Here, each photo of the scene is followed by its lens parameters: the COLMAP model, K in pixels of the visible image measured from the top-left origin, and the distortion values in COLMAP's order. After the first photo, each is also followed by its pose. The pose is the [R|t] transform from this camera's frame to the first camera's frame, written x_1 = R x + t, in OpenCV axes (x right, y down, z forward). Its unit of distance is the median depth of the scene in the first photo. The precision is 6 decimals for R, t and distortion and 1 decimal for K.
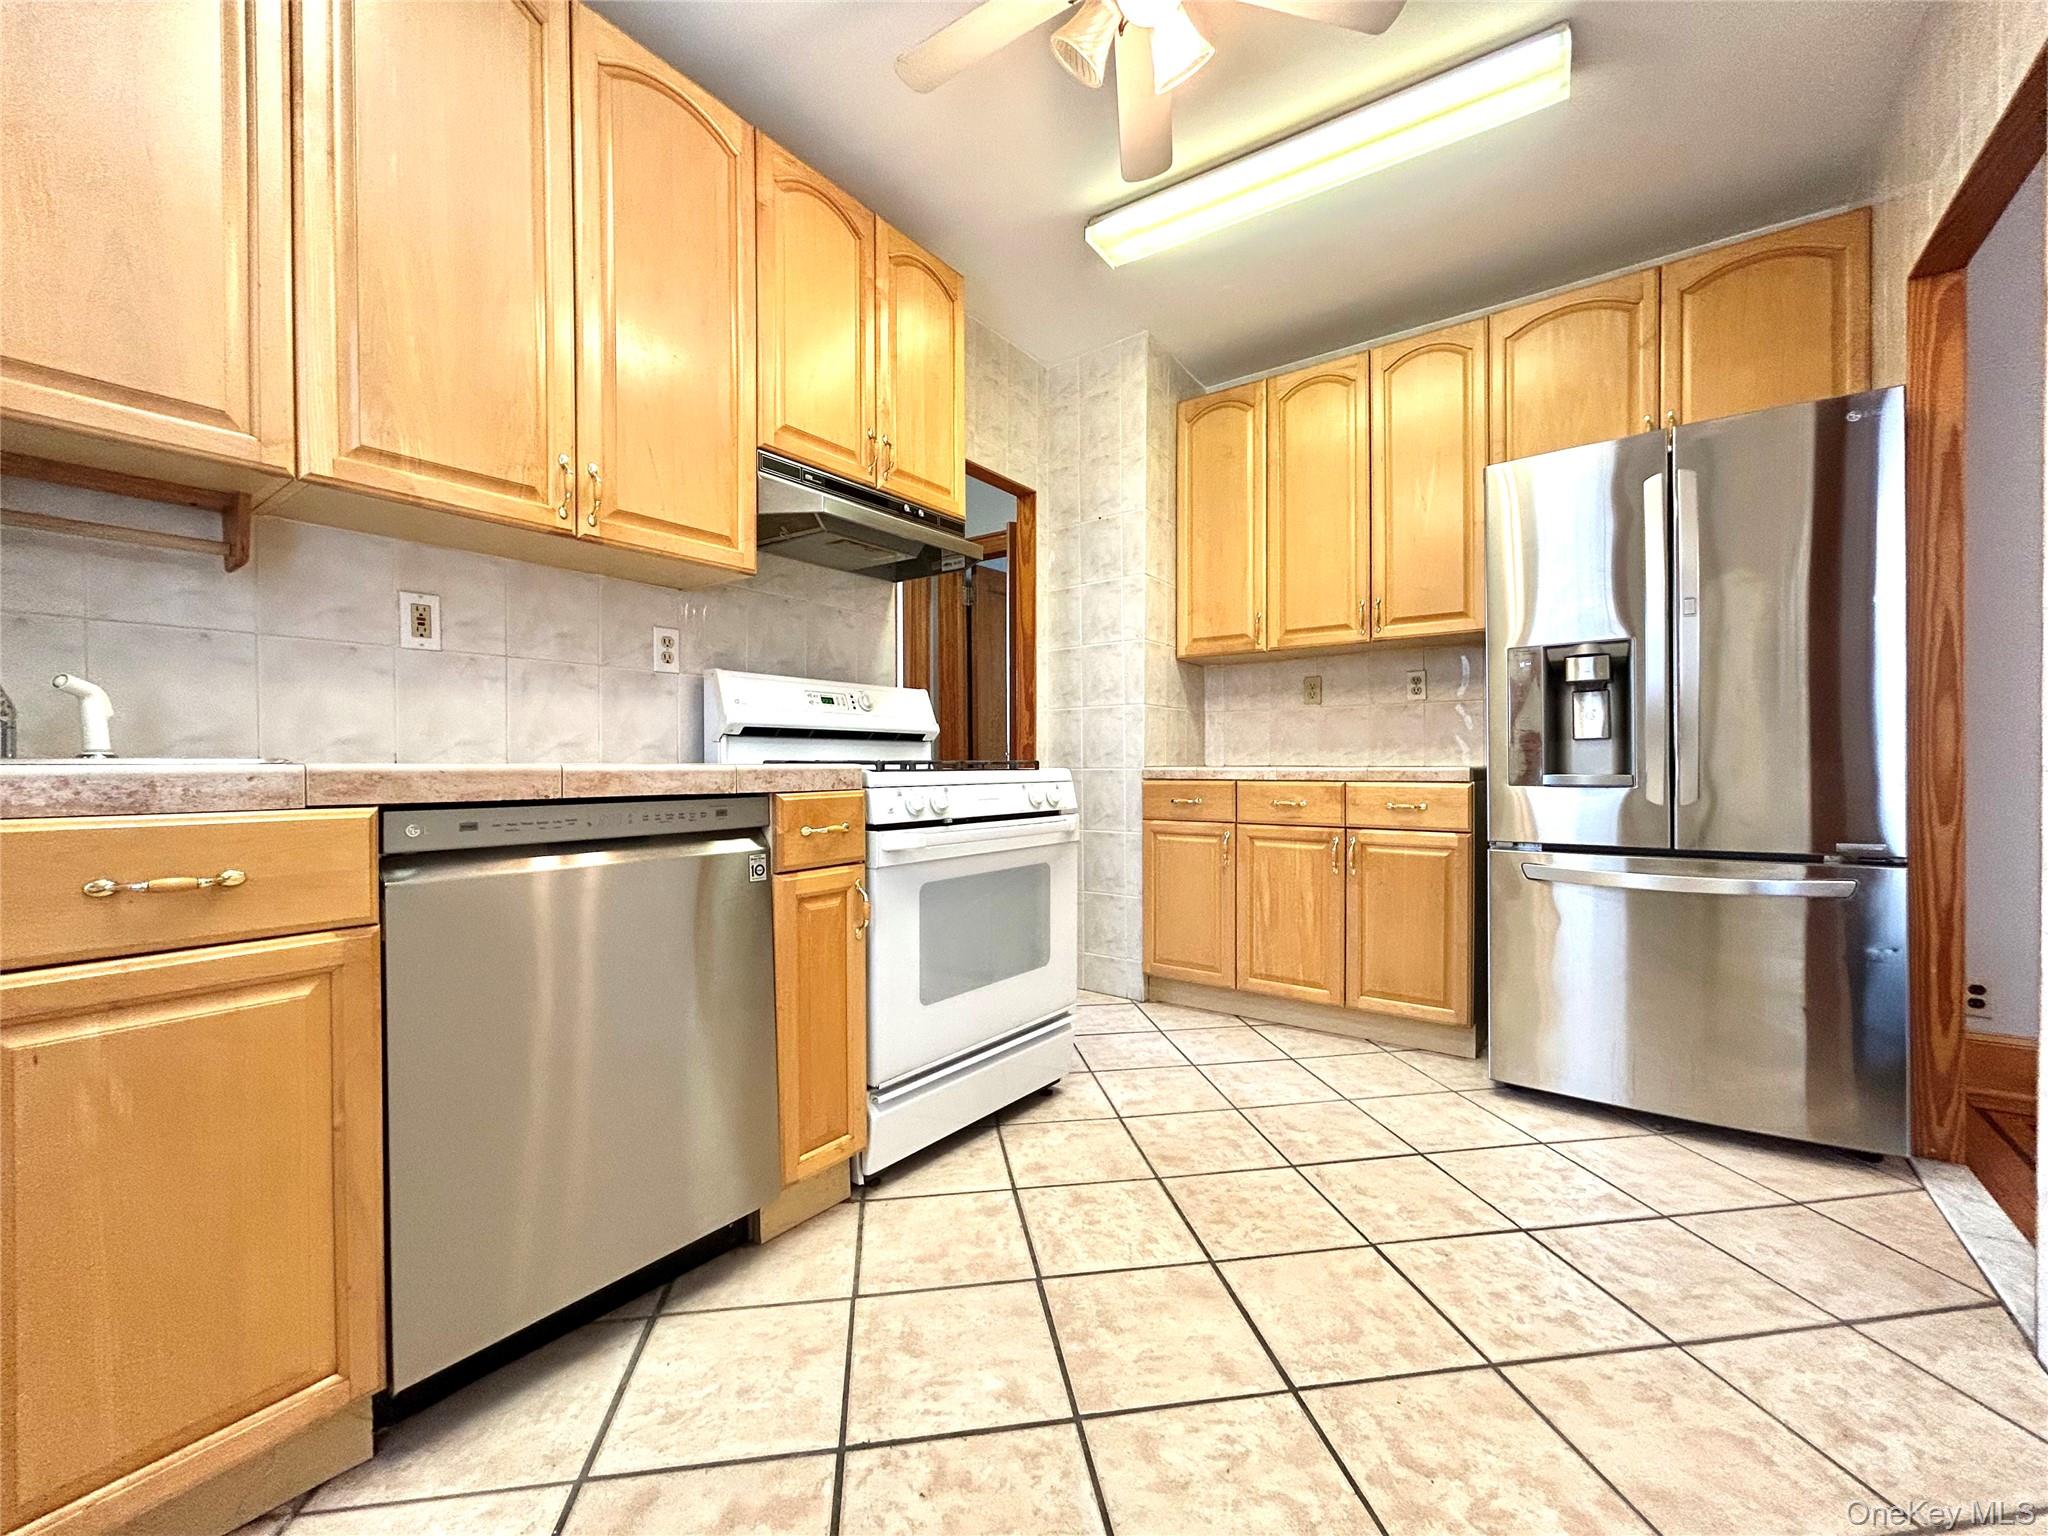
lens RADIAL K [[861.3, 0, 991.1], [0, 861.3, 764.5], [0, 0, 1]] dist [-0.000425, -0.000030]
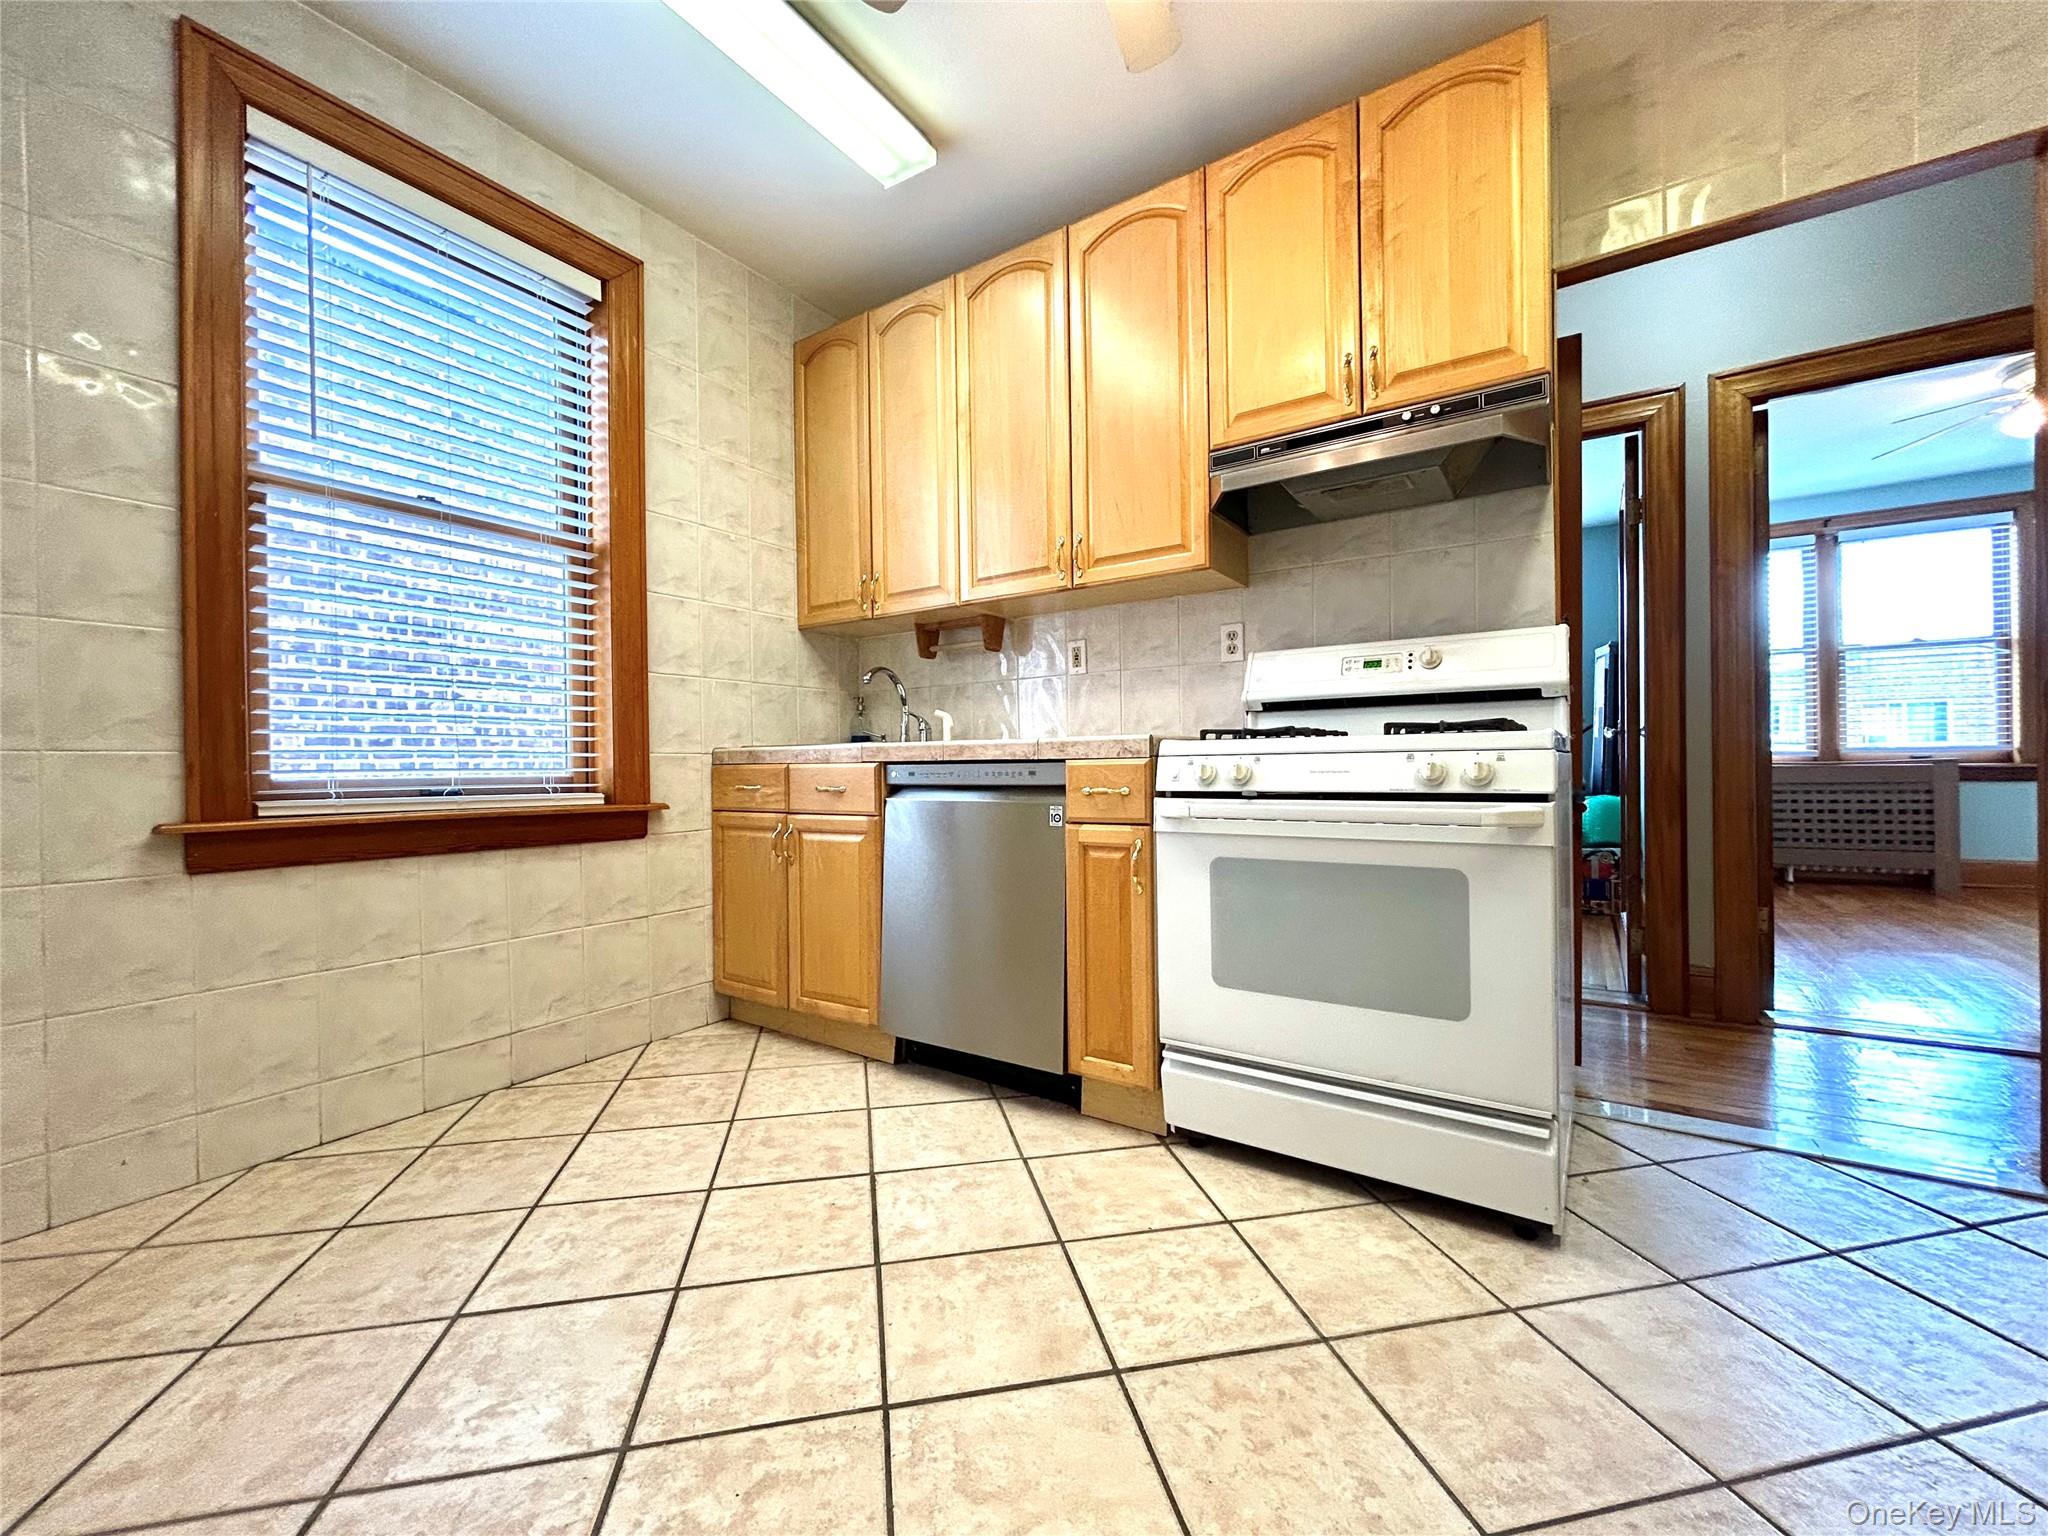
lens RADIAL K [[837.1, 0, 1030.3], [0, 837.1, 764.7], [0, 0, 1]] dist [0.000711, -0.000196]
pose [[0.042977, -0.001110, -0.999075, 0.886353], [0.009582, 0.999954, -0.000699, 0.036935], [0.999030, -0.009544, 0.042986, 0.800928]]
